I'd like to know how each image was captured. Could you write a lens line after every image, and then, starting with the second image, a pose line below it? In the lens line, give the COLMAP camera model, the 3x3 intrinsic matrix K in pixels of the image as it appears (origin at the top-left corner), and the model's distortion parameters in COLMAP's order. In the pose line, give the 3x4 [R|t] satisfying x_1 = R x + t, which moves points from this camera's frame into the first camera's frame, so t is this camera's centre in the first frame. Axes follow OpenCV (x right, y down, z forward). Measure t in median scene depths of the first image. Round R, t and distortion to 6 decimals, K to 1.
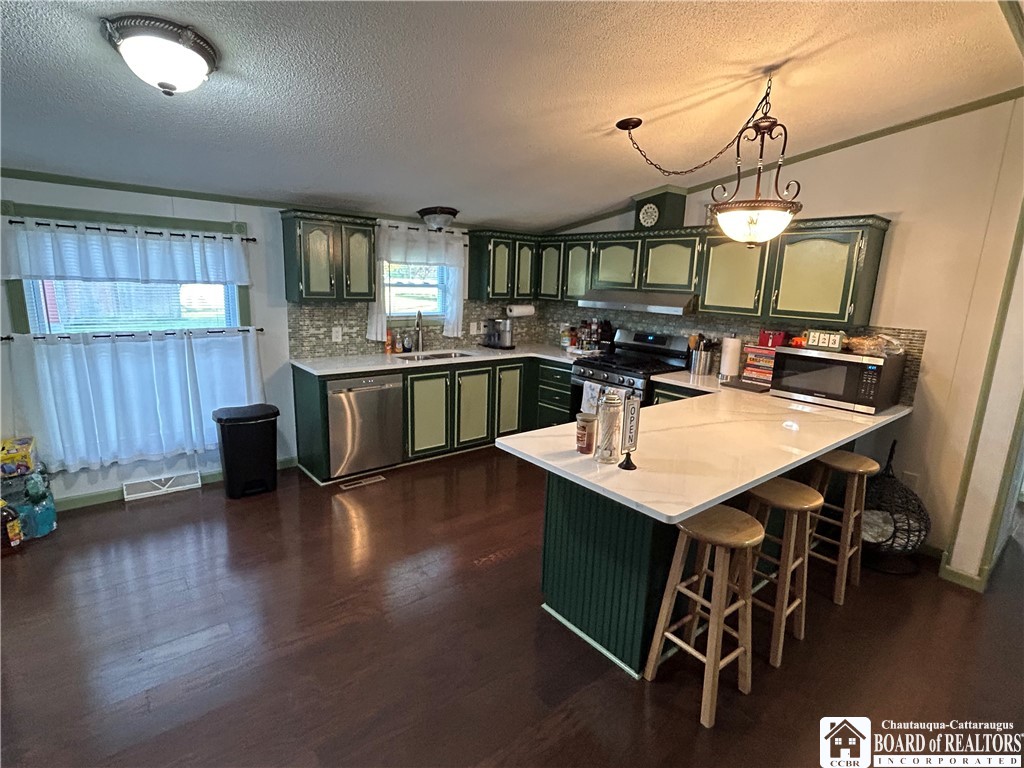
lens RADIAL K [[511.1, 0, 512.0], [0, 511.1, 384.0], [0, 0, 1]] dist [0.000850, 0.001875]
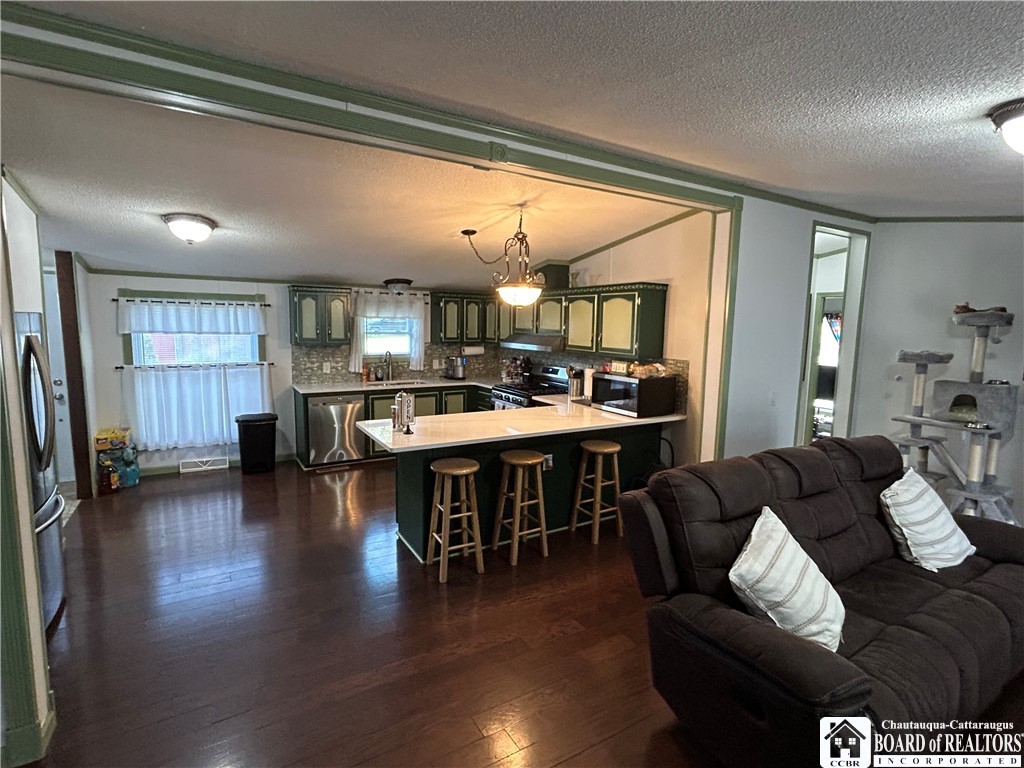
lens RADIAL K [[508.9, 0, 512.0], [0, 508.9, 384.0], [0, 0, 1]] dist [-0.003802, -0.000948]
pose [[0.988945, 0.002148, -0.148267, 0.431720], [-0.014686, 0.996398, -0.083523, 0.067999], [0.147553, 0.084777, 0.985414, -0.364046]]
